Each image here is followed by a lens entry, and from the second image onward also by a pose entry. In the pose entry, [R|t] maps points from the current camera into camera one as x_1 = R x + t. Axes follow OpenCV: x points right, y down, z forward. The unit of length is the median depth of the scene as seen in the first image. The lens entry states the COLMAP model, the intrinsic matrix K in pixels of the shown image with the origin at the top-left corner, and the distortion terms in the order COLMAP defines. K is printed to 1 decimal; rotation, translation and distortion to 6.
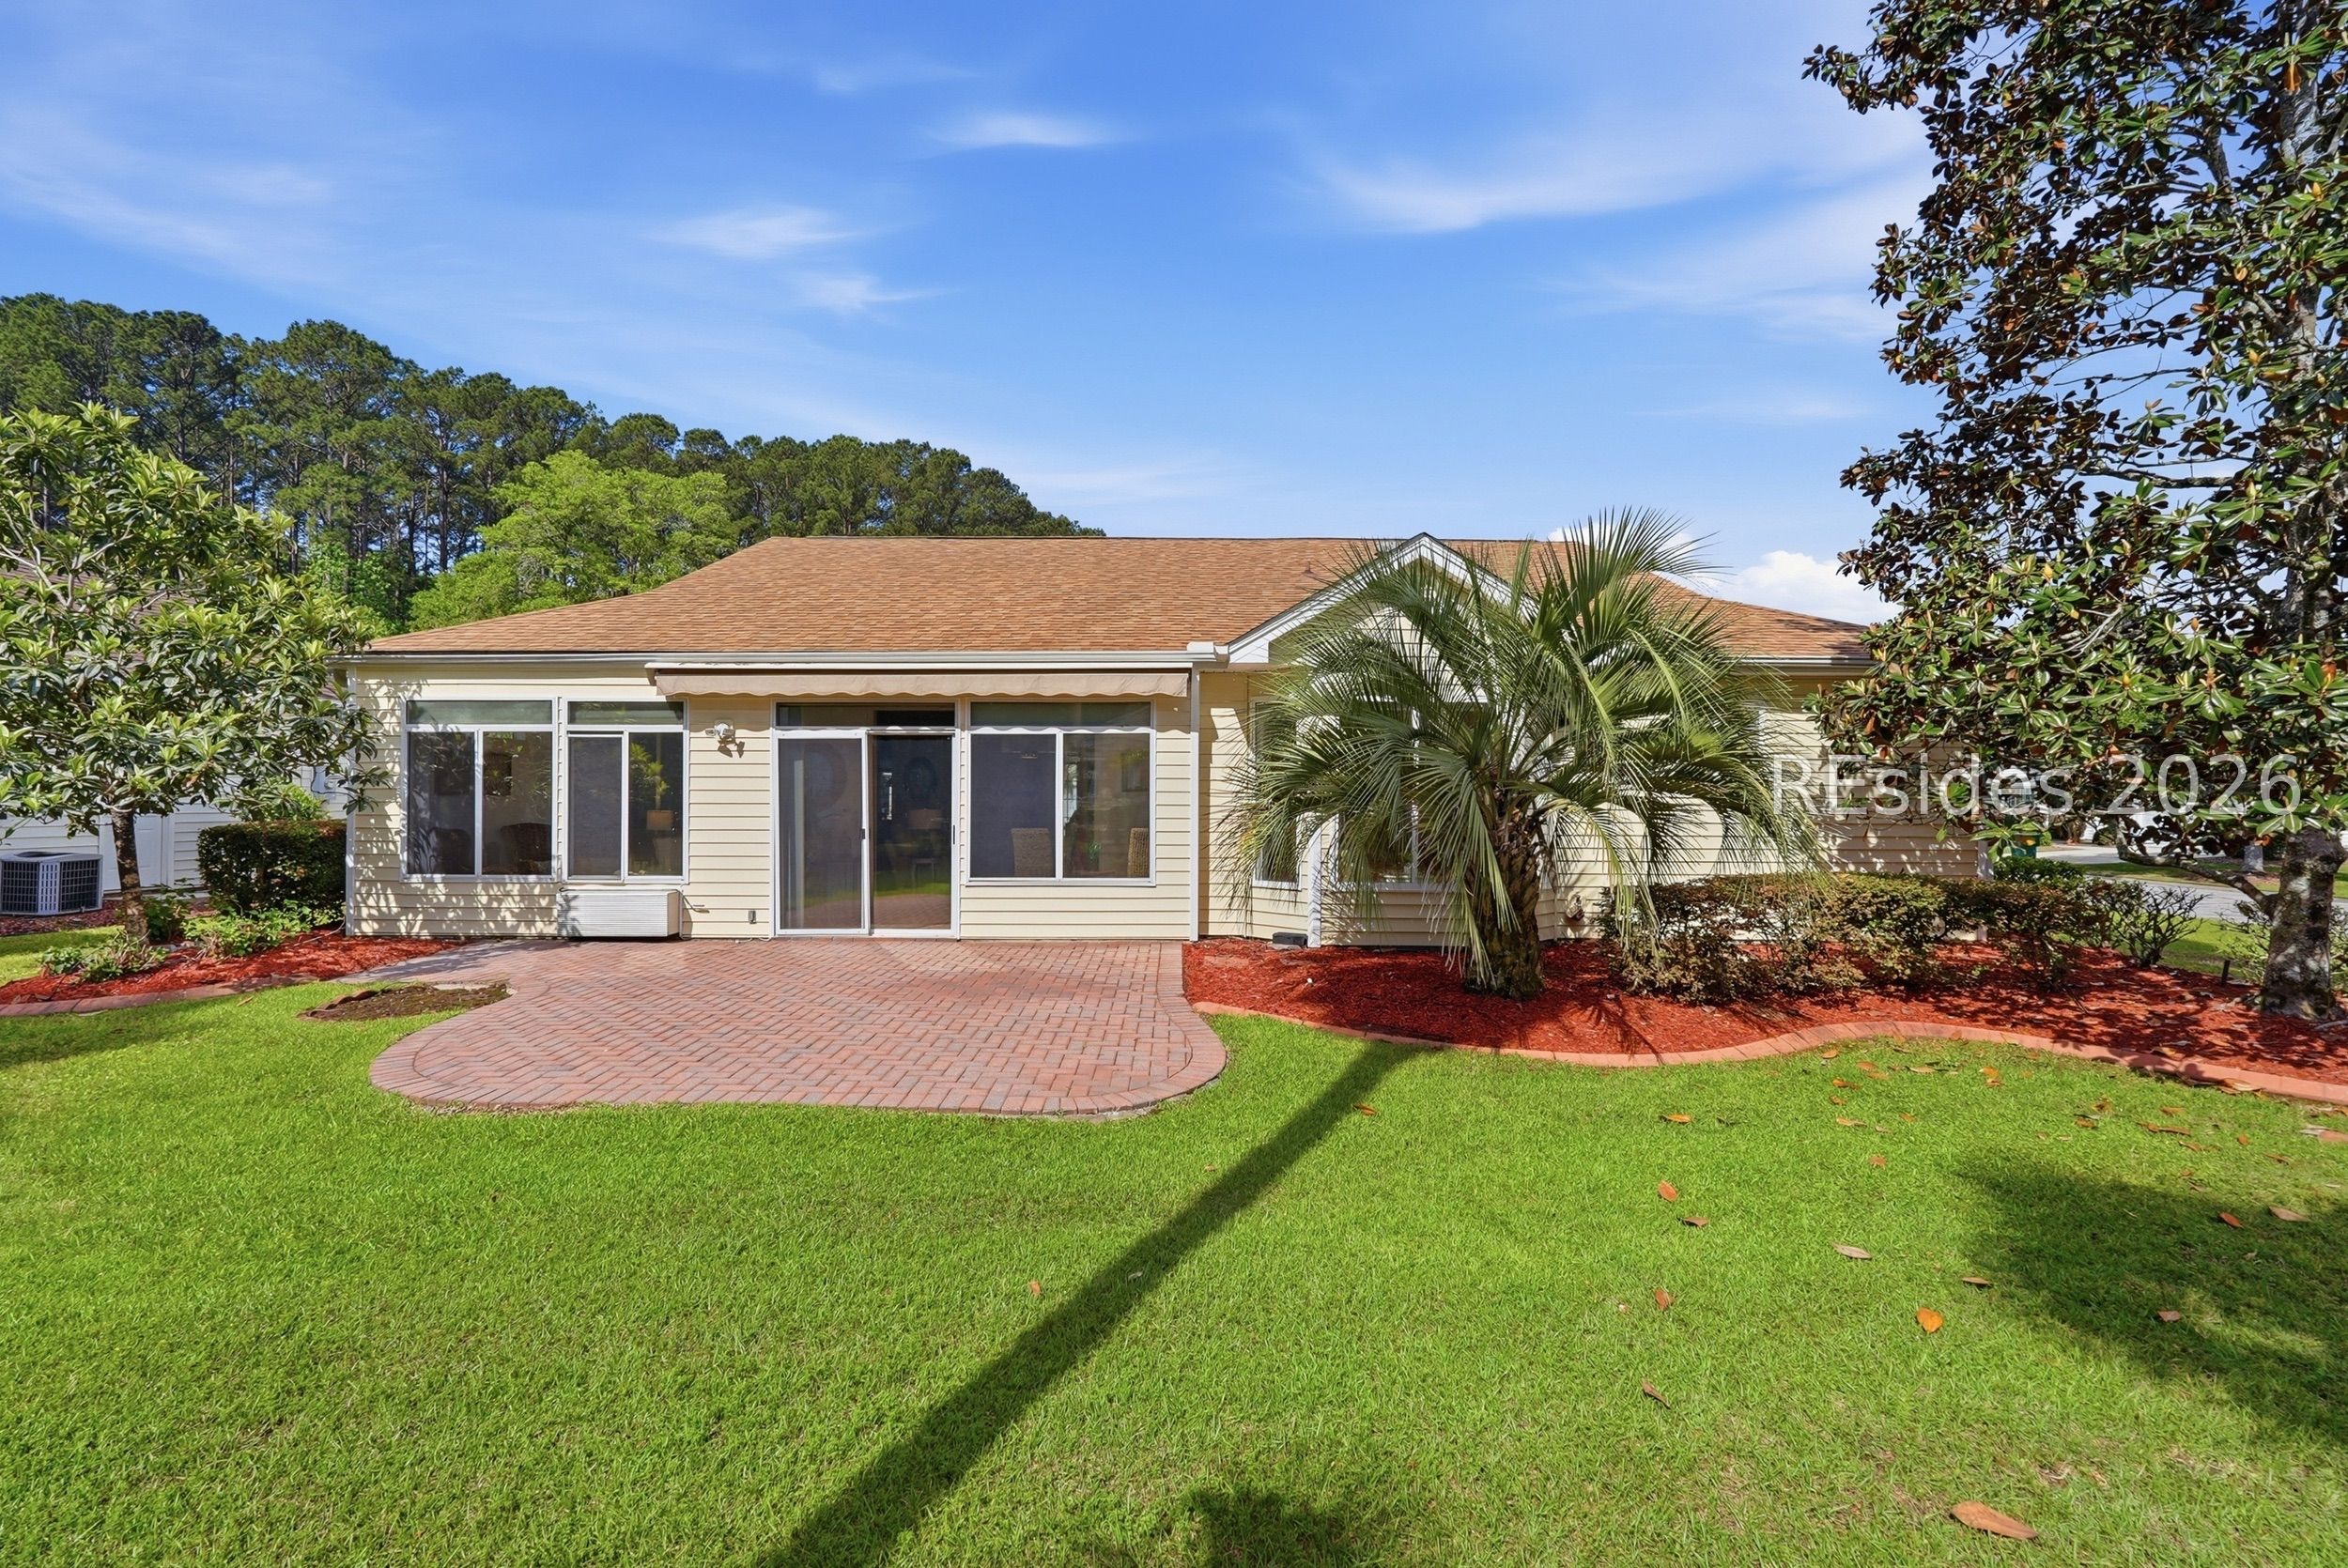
lens RADIAL K [[1042.2, 0, 1174.0], [0, 1042.2, 784.0], [0, 0, 1]] dist [-0.001398, 0.000079]
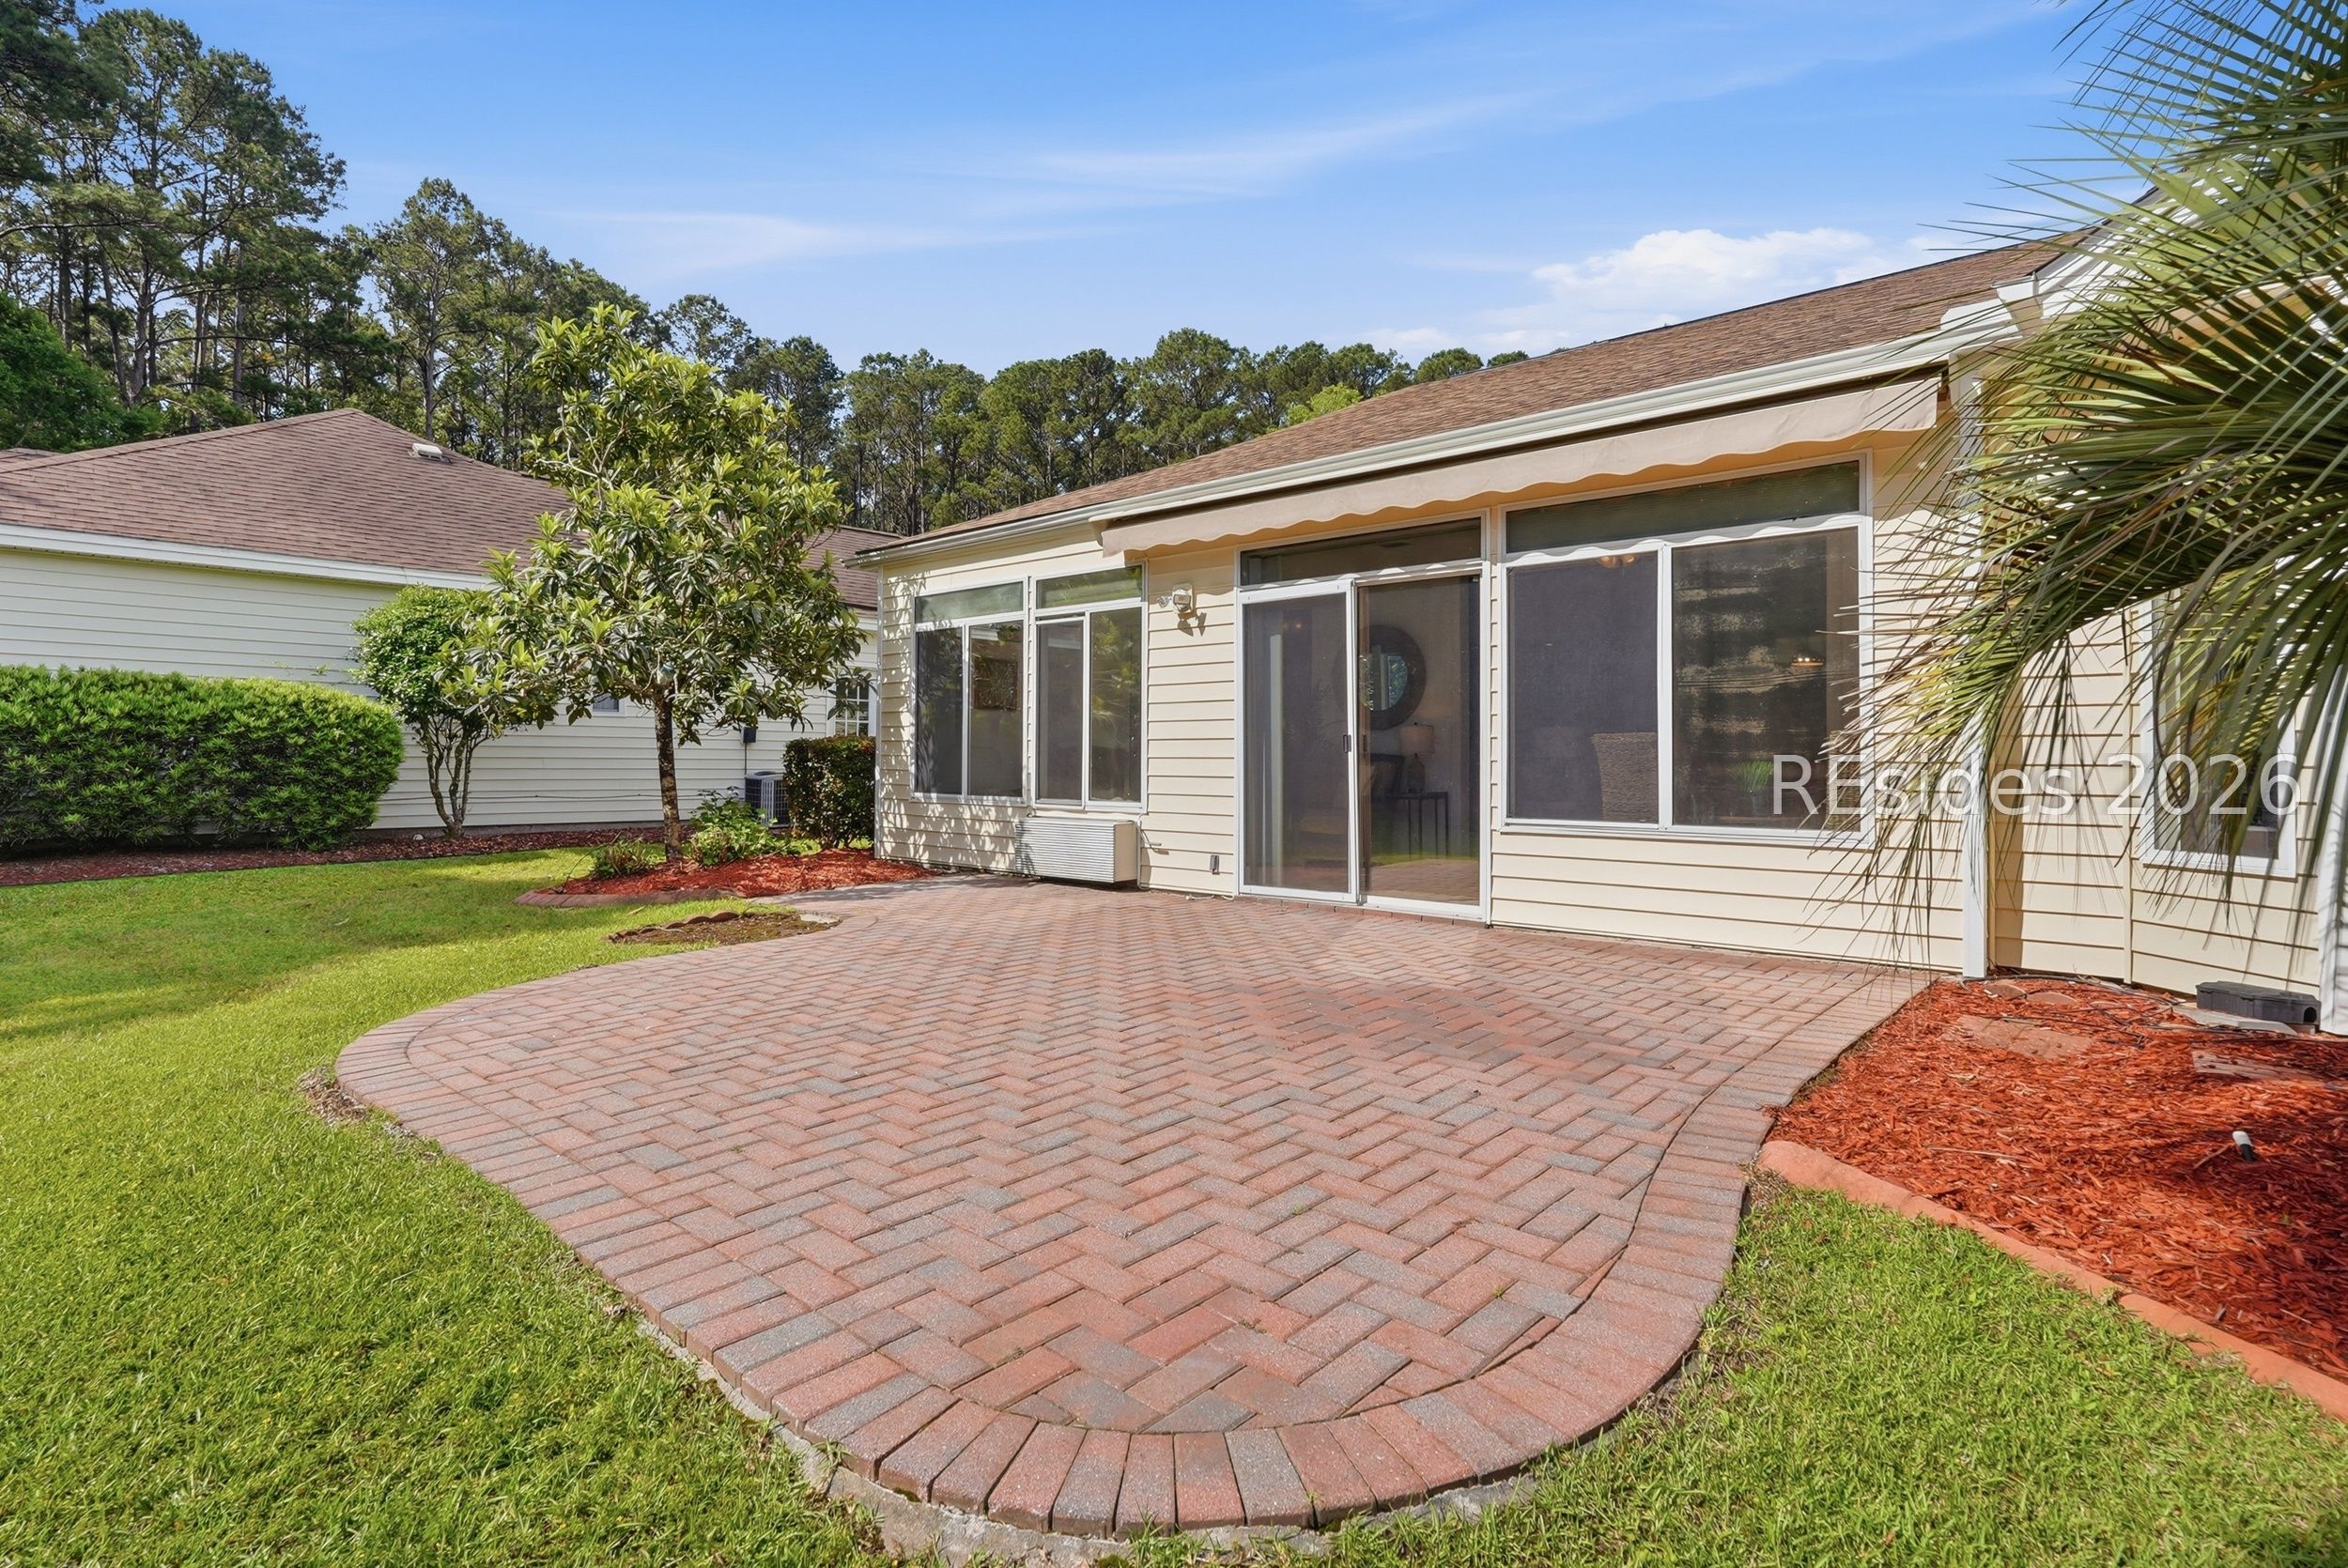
lens RADIAL K [[1177.6, 0, 1176.5], [0, 1177.6, 726.9], [0, 0, 1]] dist [-0.018024, -0.000038]
pose [[0.745662, -0.016611, -0.666118, 0.098411], [0.003929, 0.999781, -0.020533, 0.052282], [0.666313, 0.012693, 0.745564, 0.399349]]
